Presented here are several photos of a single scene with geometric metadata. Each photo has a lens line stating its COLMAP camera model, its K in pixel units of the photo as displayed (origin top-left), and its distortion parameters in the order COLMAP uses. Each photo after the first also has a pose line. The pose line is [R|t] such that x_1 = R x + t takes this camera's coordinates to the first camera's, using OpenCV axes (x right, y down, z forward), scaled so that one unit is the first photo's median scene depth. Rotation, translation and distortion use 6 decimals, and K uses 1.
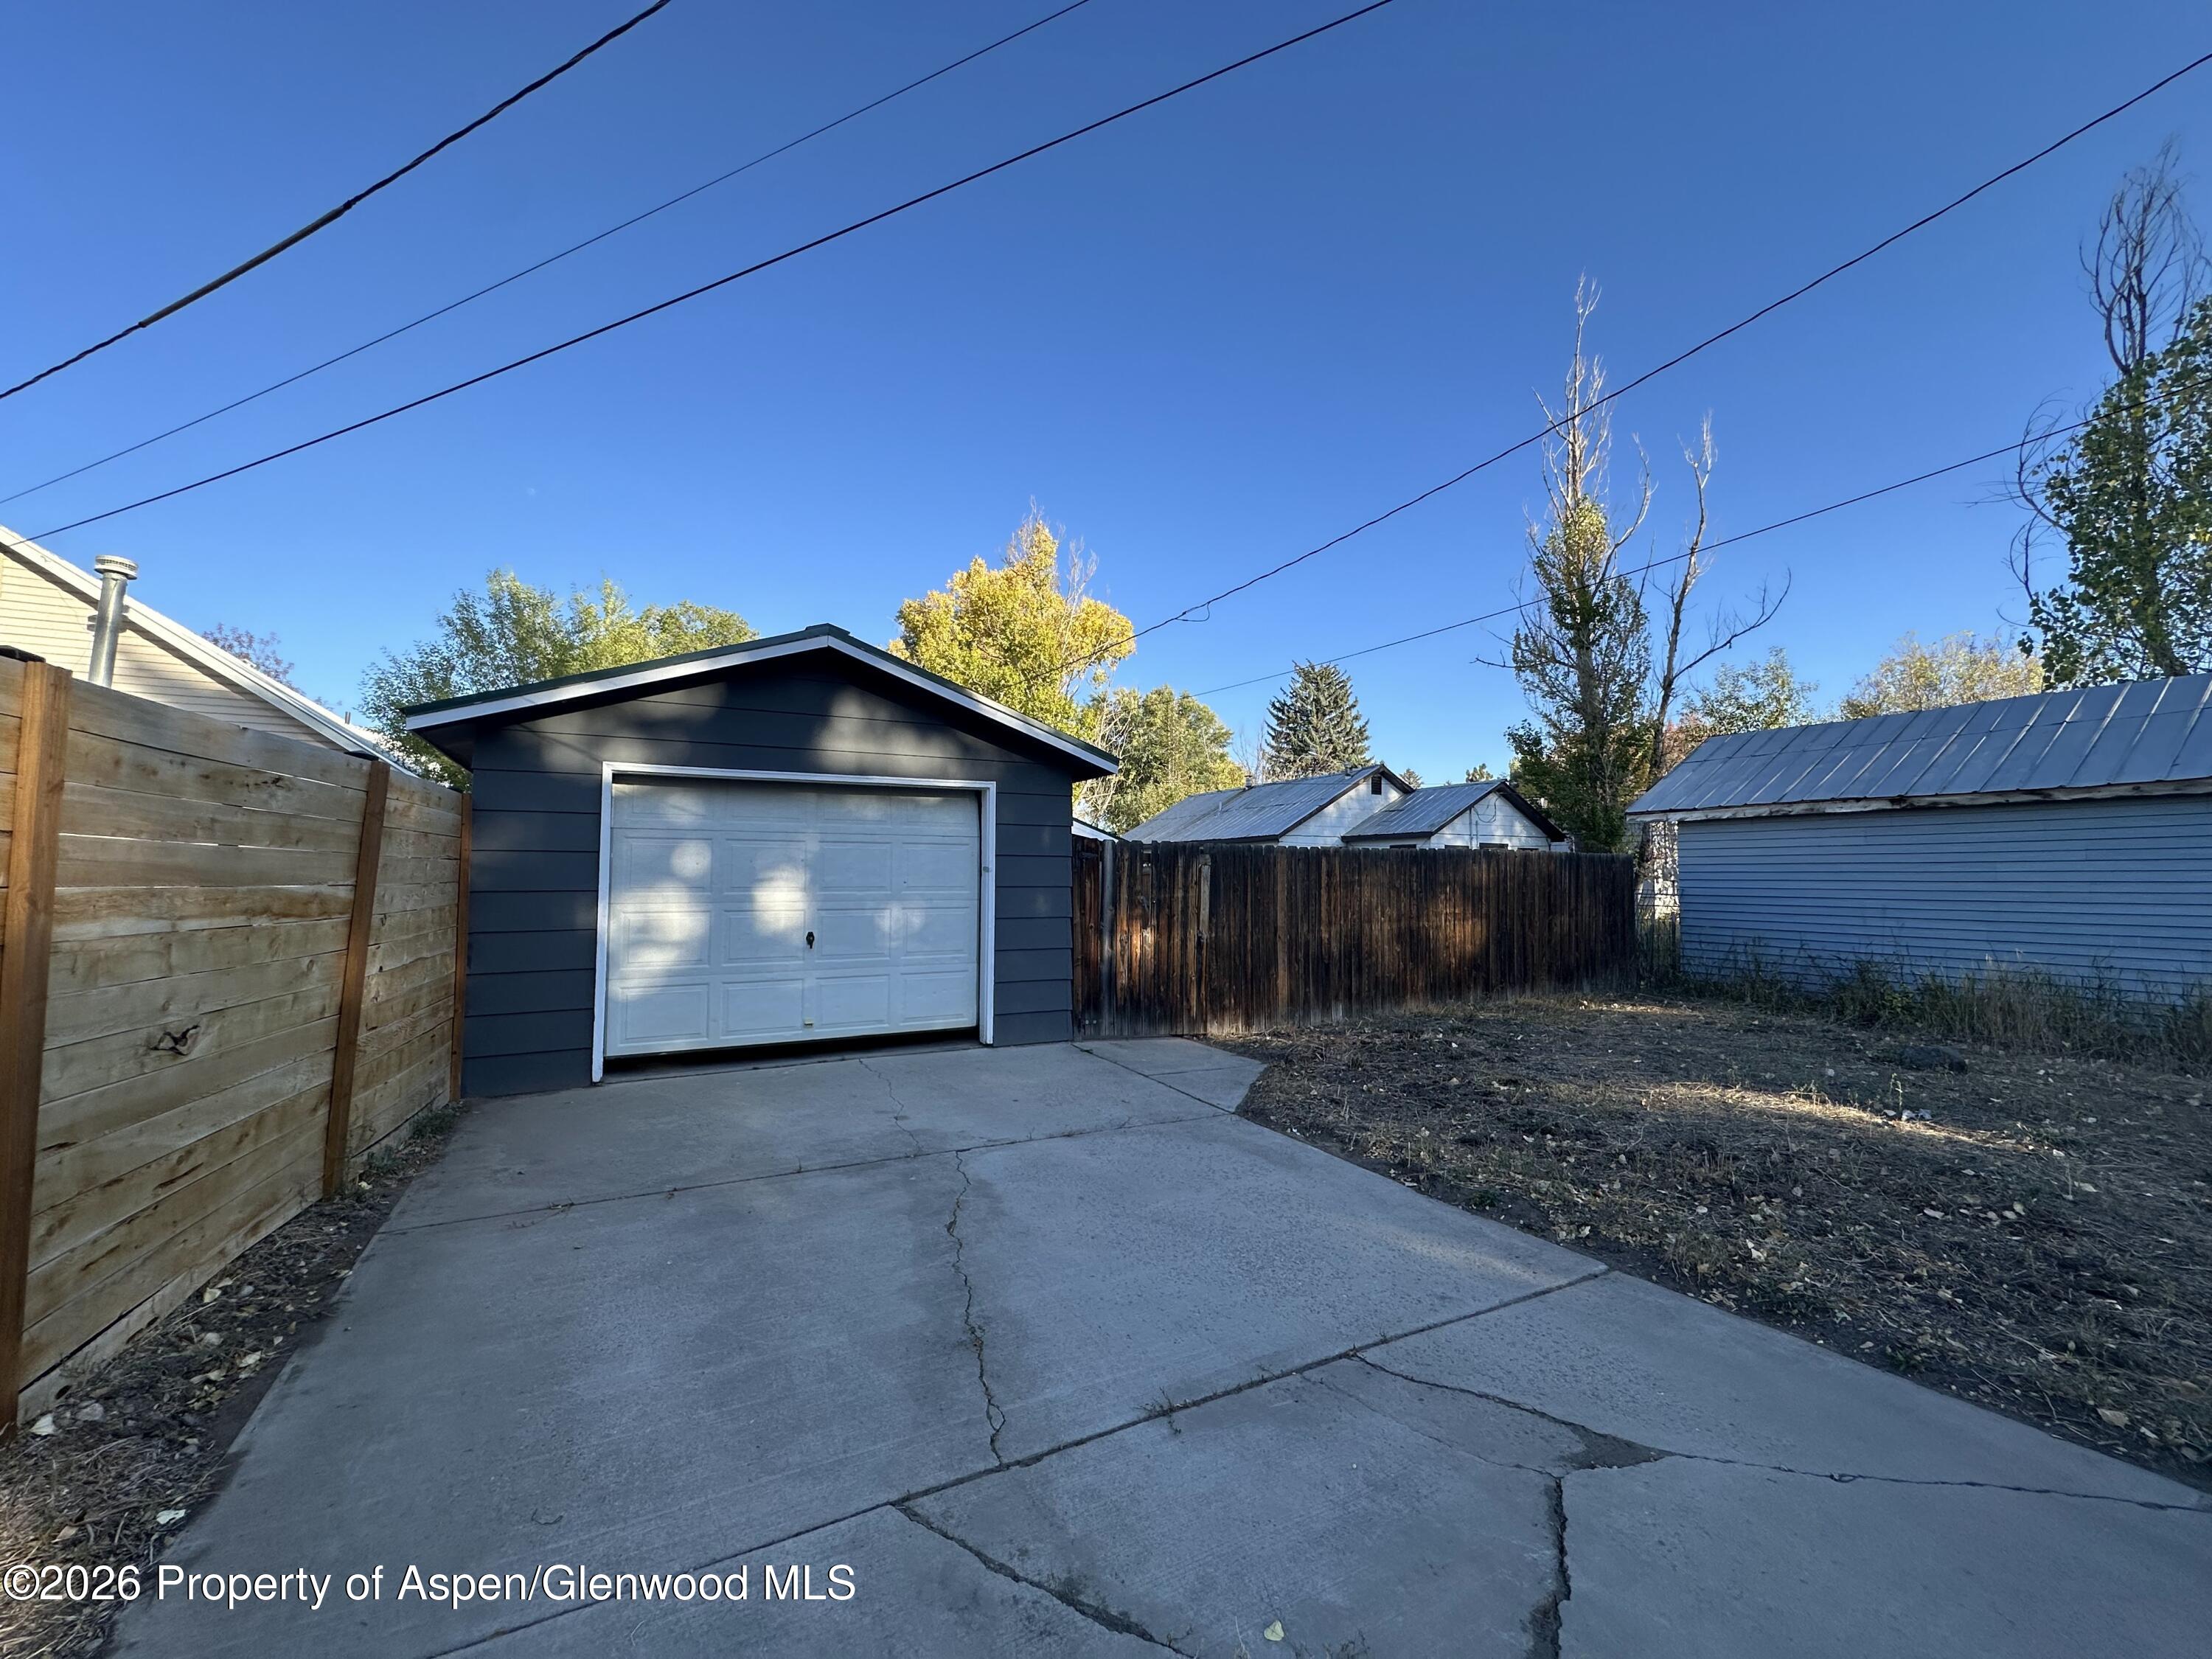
lens RADIAL K [[881.4, 0, 1094.4], [0, 881.4, 827.5], [0, 0, 1]] dist [-0.004180, -0.000137]
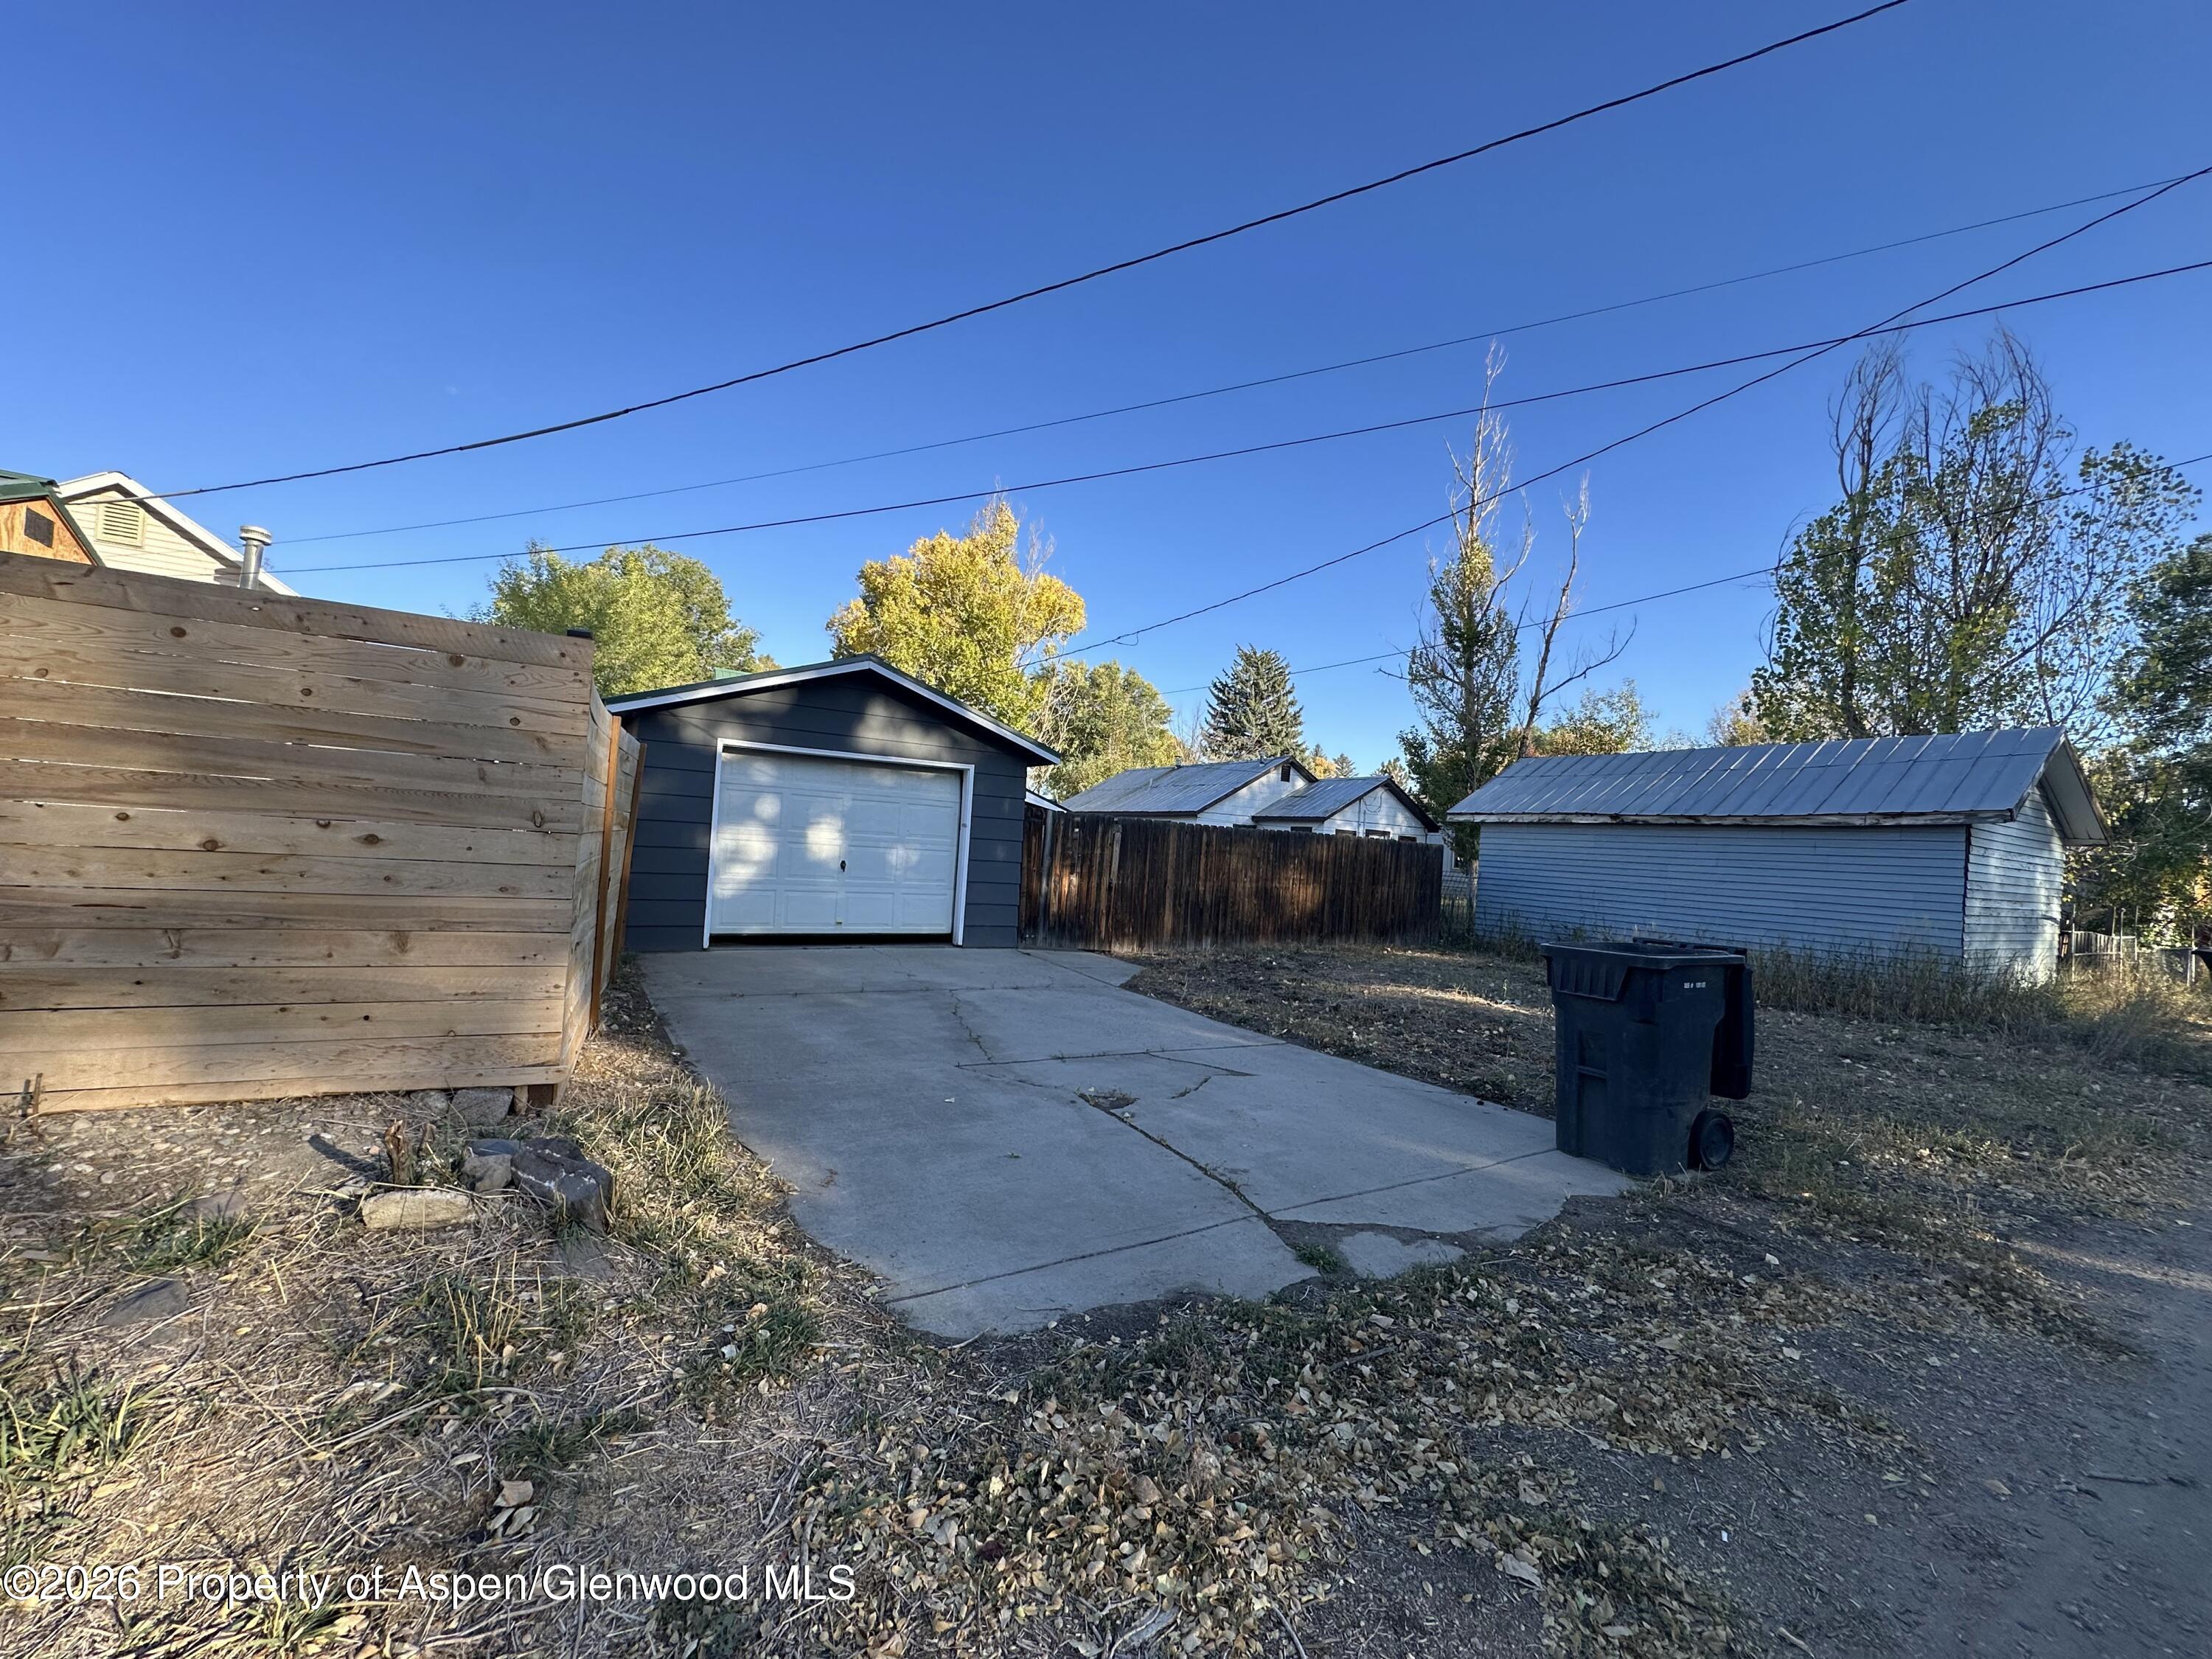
lens RADIAL K [[881.4, 0, 1101.0], [0, 881.4, 820.1], [0, 0, 1]] dist [-0.004180, -0.000137]
pose [[0.995113, 0.062594, 0.076369, -0.003246], [-0.064965, 0.997467, 0.028966, -0.005308], [-0.074362, -0.033786, 0.996659, -0.136417]]
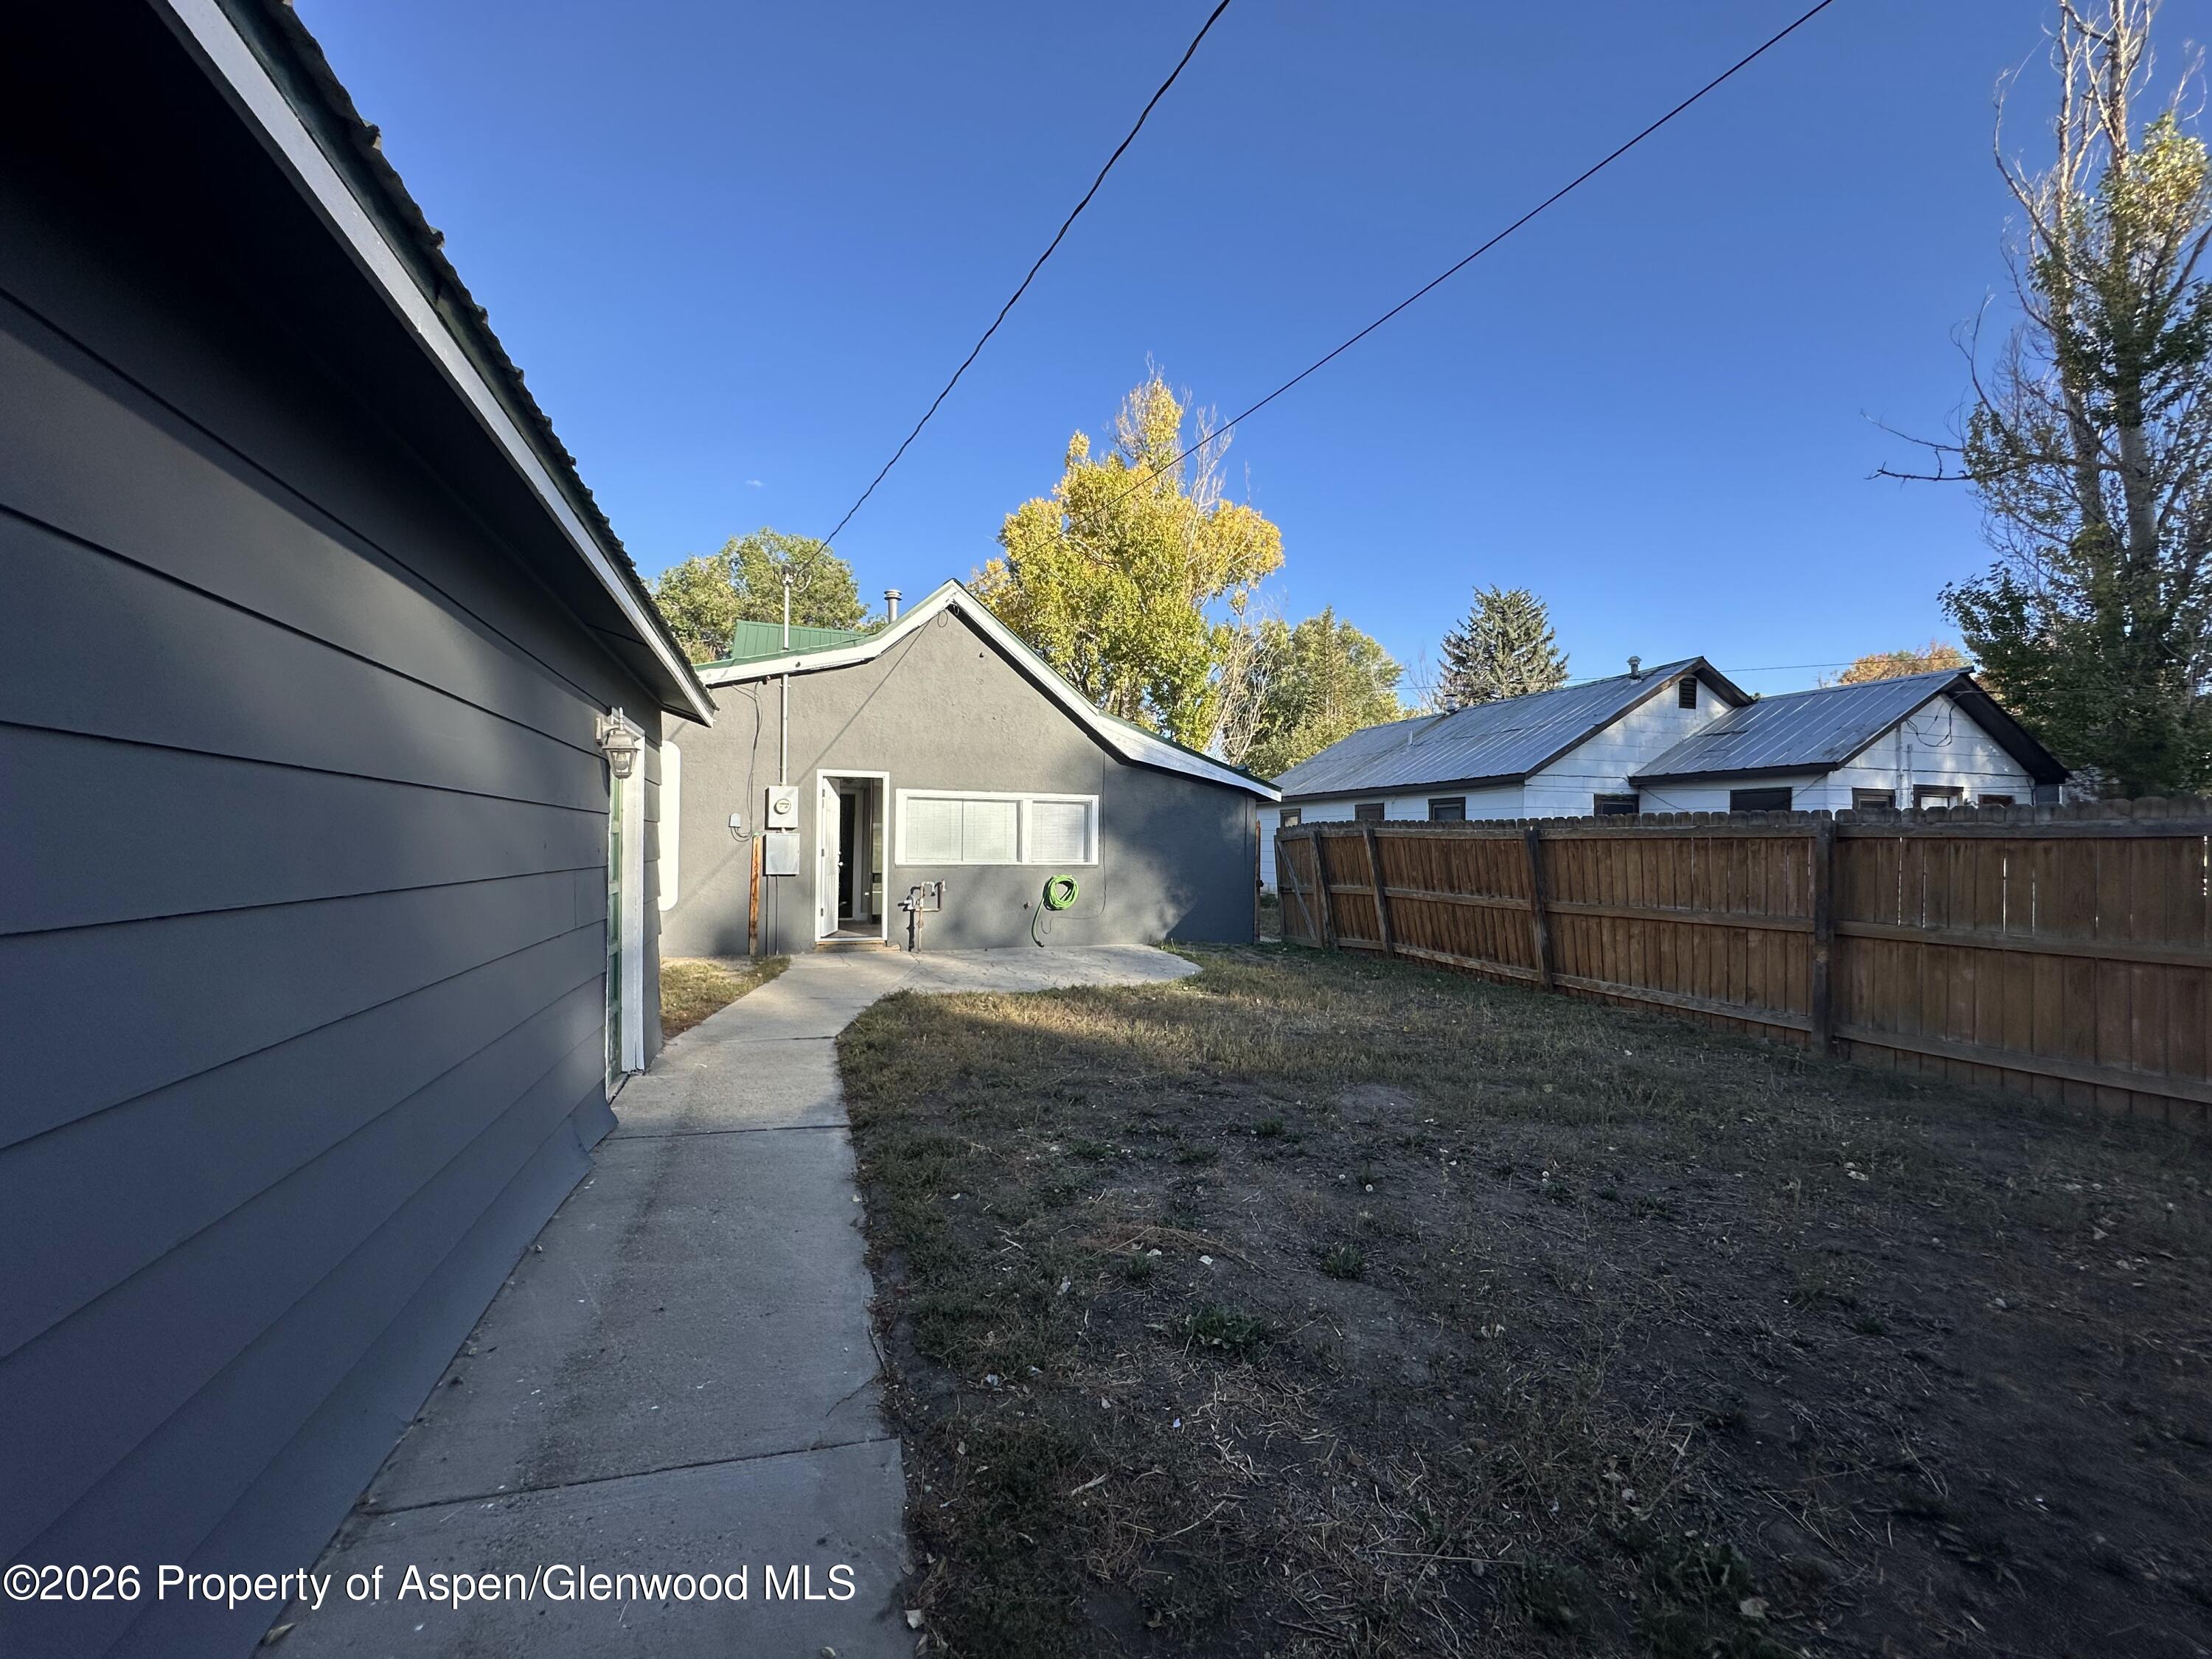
lens RADIAL K [[881.4, 0, 1091.0], [0, 881.4, 832.7], [0, 0, 1]] dist [-0.004180, -0.000137]
pose [[0.985682, 0.003384, -0.168578, 0.020276], [0.004826, 0.998823, 0.048267, 0.017851], [0.168543, -0.048390, 0.984506, 0.355869]]
